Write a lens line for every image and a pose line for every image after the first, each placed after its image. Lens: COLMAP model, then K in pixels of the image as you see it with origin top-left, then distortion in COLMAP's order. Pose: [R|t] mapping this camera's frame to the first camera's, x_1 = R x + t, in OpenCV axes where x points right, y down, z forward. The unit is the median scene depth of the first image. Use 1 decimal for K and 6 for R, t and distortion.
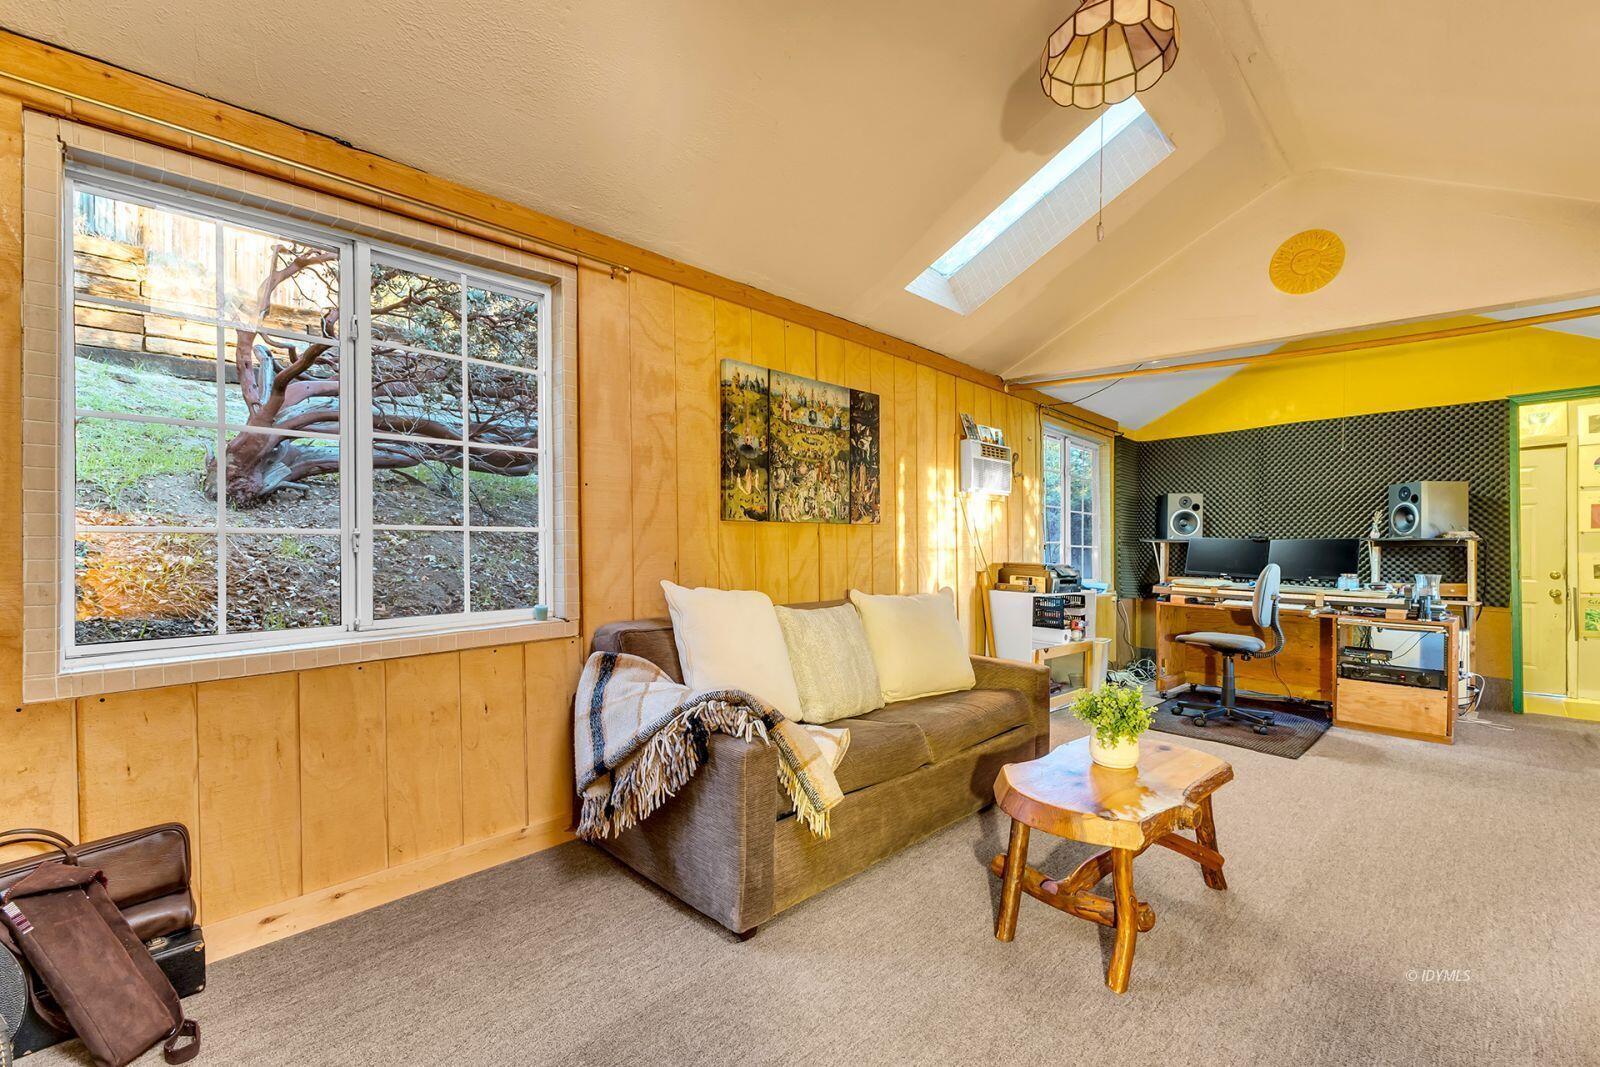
lens RADIAL K [[700.0, 0, 804.0], [0, 700.0, 545.4], [0, 0, 1]] dist [0.014458, 0.000556]
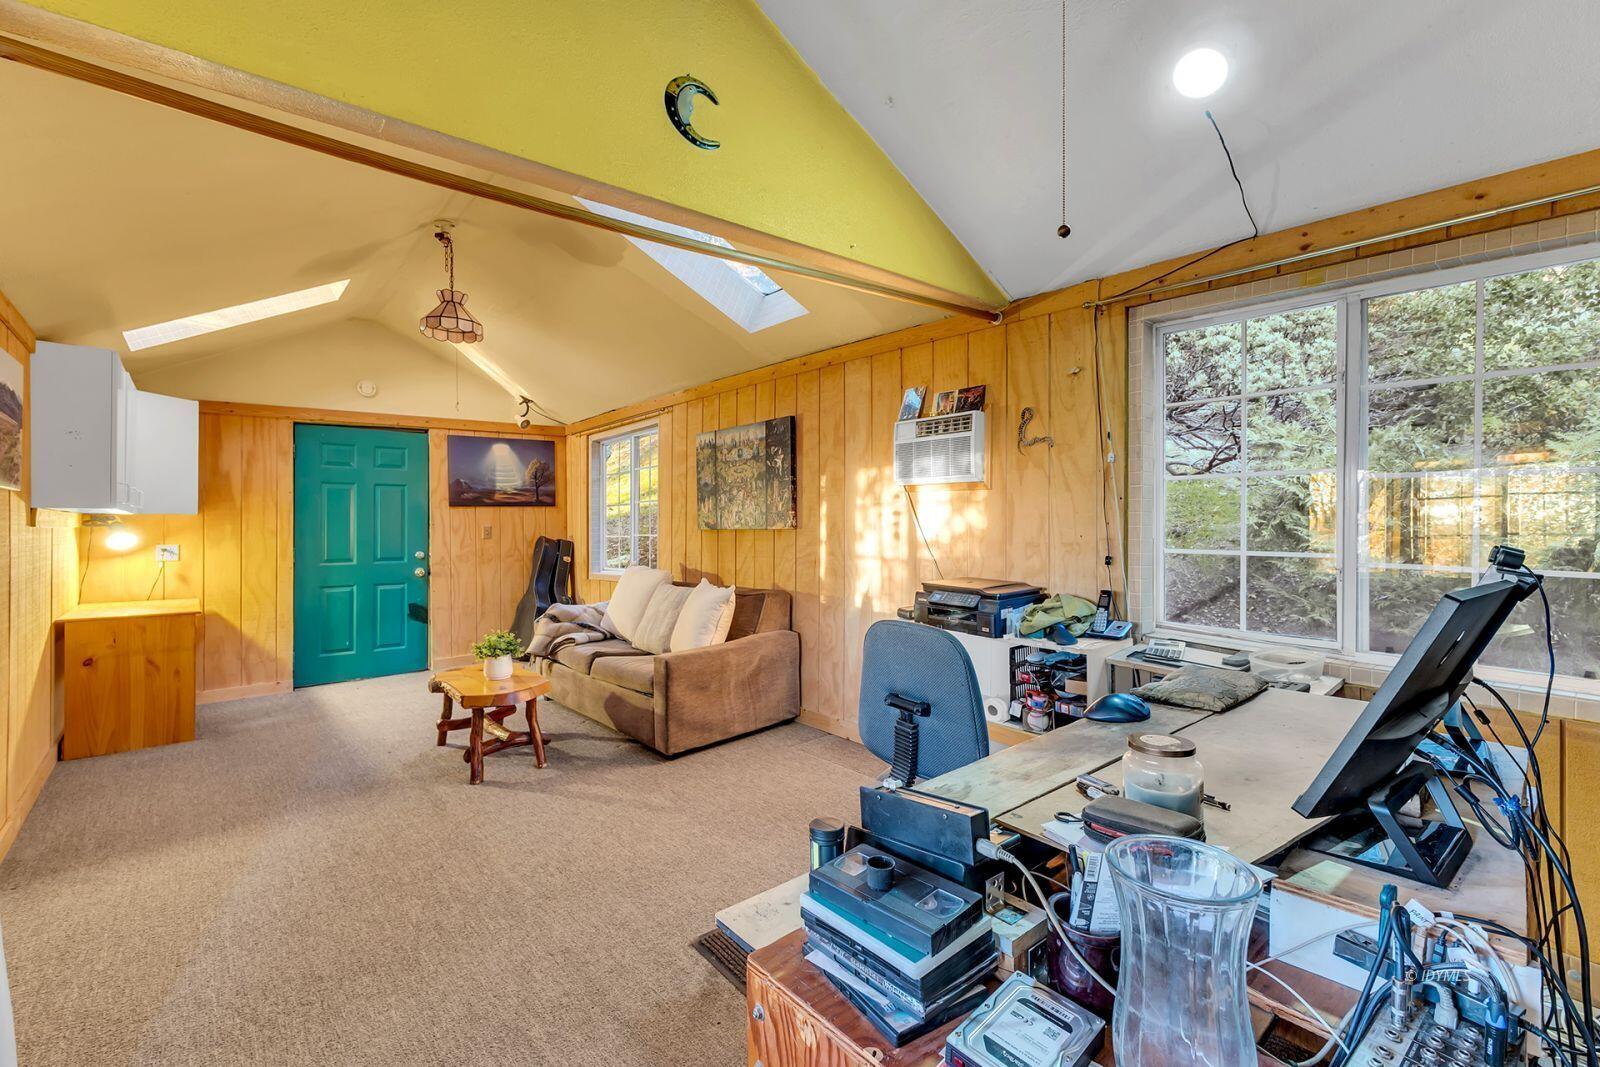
lens RADIAL K [[712.7, 0, 799.0], [0, 712.7, 537.7], [0, 0, 1]] dist [0.002843, 0.008048]
pose [[-0.125315, 0.008999, -0.992076, 1.356503], [-0.011664, 0.999876, 0.010543, -0.031810], [0.992048, 0.012893, -0.125194, 1.260526]]
